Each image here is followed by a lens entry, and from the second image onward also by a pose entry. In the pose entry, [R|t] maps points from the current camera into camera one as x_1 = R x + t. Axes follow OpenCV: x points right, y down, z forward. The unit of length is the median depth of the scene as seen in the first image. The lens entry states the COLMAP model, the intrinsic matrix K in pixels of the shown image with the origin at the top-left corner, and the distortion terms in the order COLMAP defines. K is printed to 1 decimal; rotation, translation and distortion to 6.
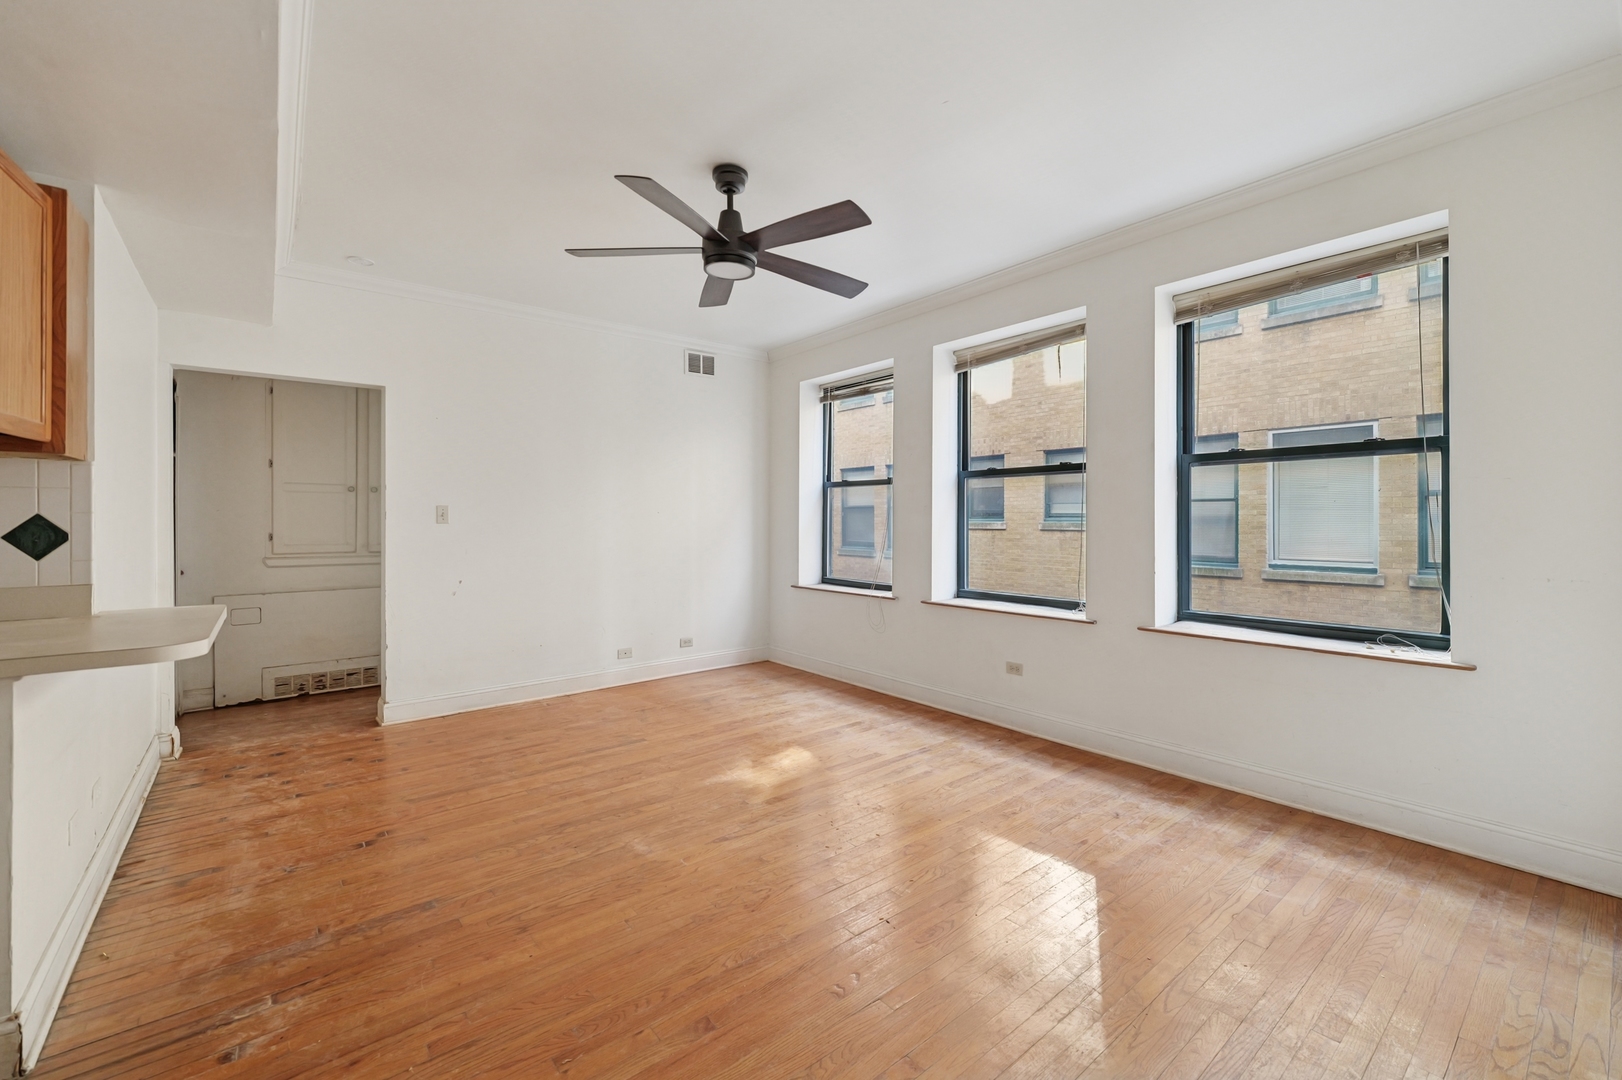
lens RADIAL K [[658.9, 0, 803.0], [0, 658.9, 523.2], [0, 0, 1]] dist [-0.000996, 0.000535]
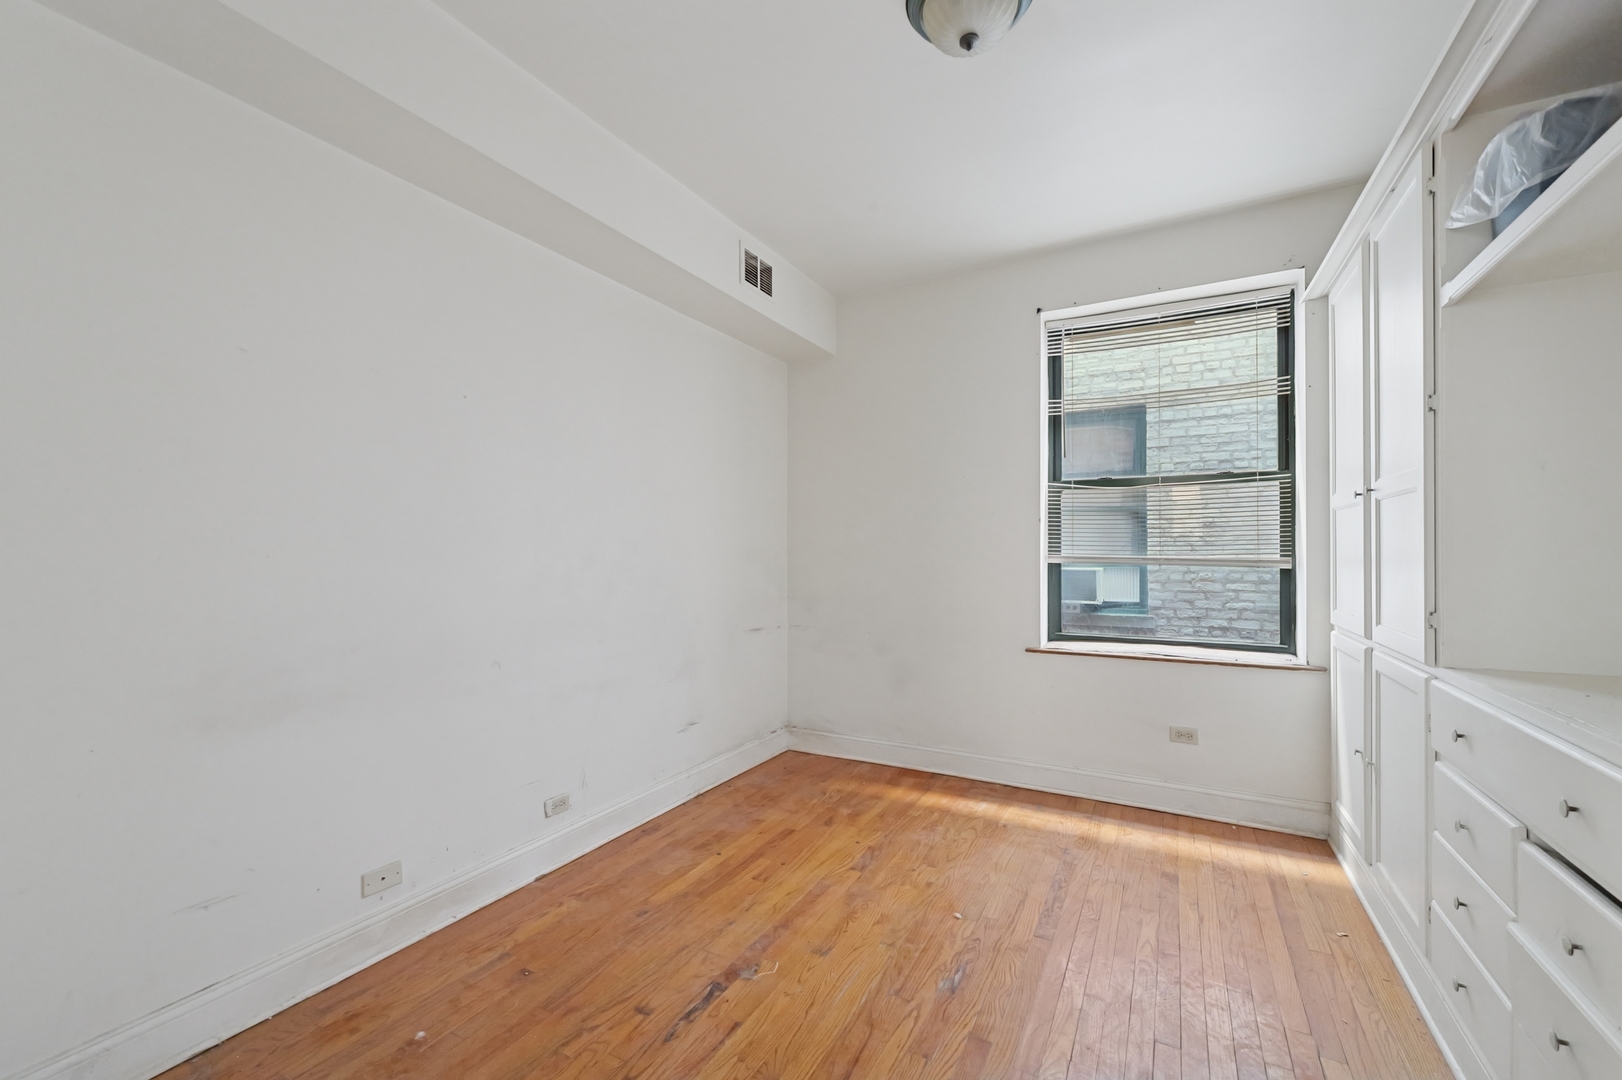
lens RADIAL K [[658.9, 0, 828.5], [0, 658.9, 540.8], [0, 0, 1]] dist [-0.000996, 0.000535]
pose [[0.912874, 0.009301, 0.408136, -0.338729], [-0.008827, 0.999956, -0.003046, 0.000951], [-0.408147, -0.000822, 0.912916, 0.433617]]
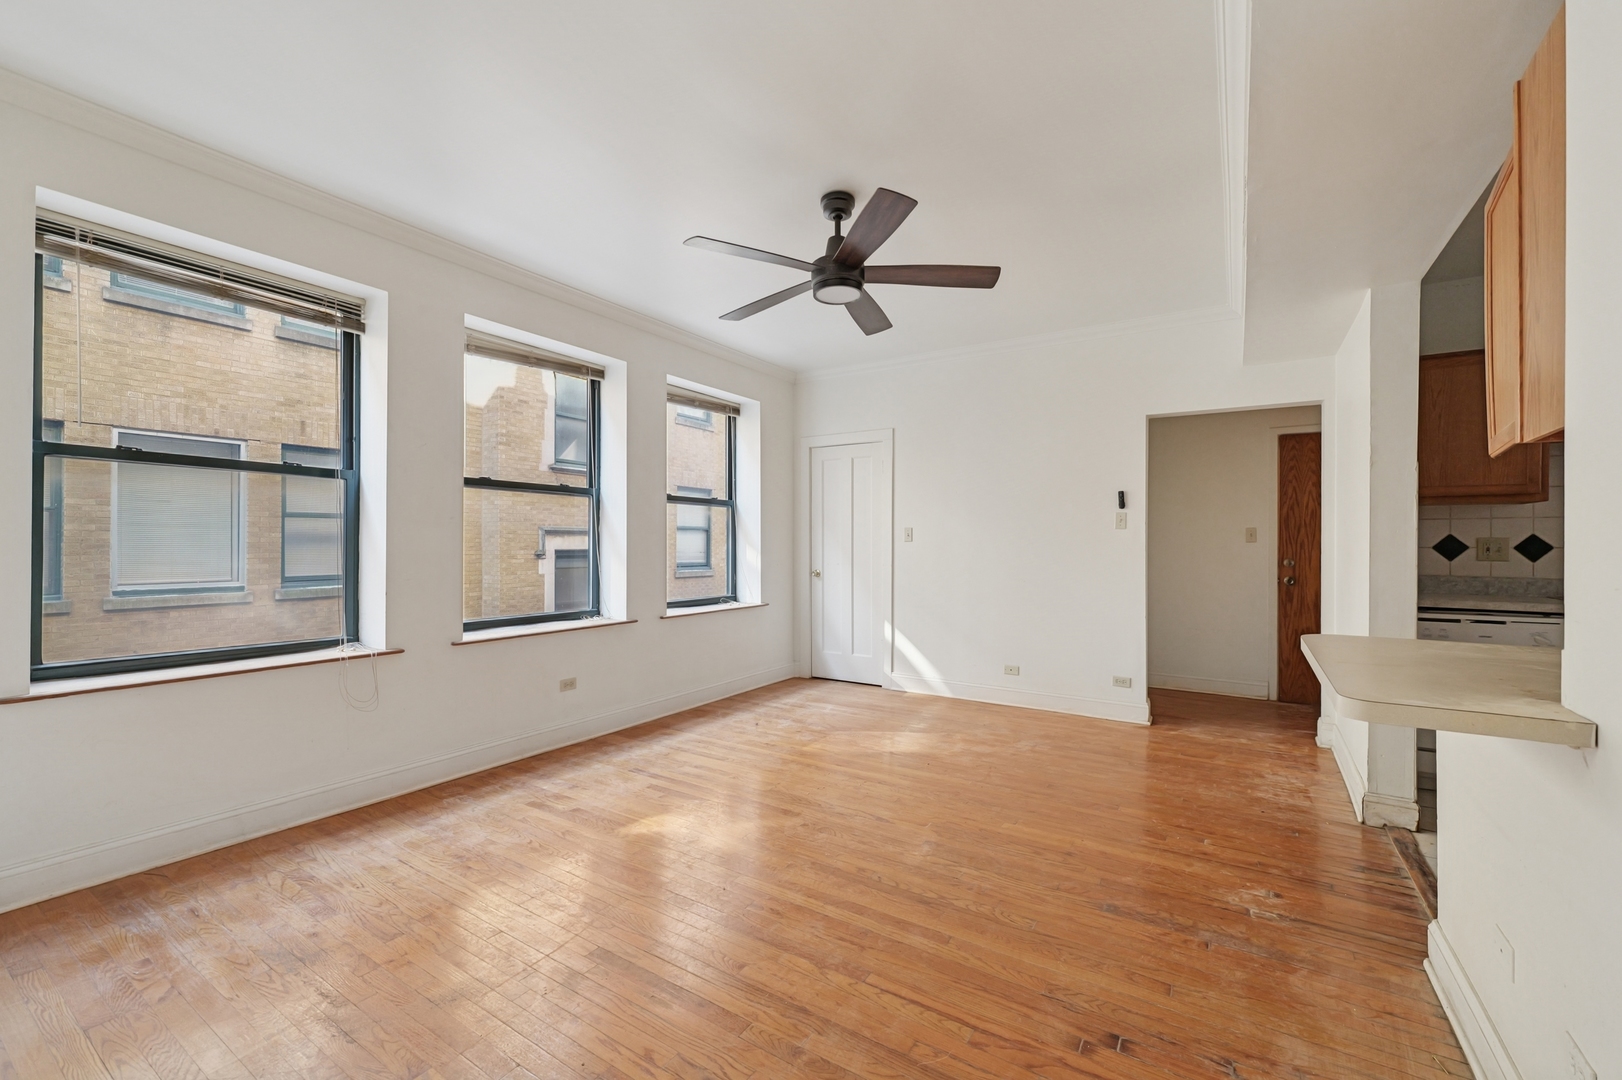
lens RADIAL K [[658.9, 0, 820.6], [0, 658.9, 544.2], [0, 0, 1]] dist [-0.000996, 0.000535]
pose [[-0.318813, -0.001921, 0.947816, -0.701675], [-0.001293, 0.999998, 0.001592, 0.002897], [-0.947817, -0.000718, -0.318815, 0.880777]]
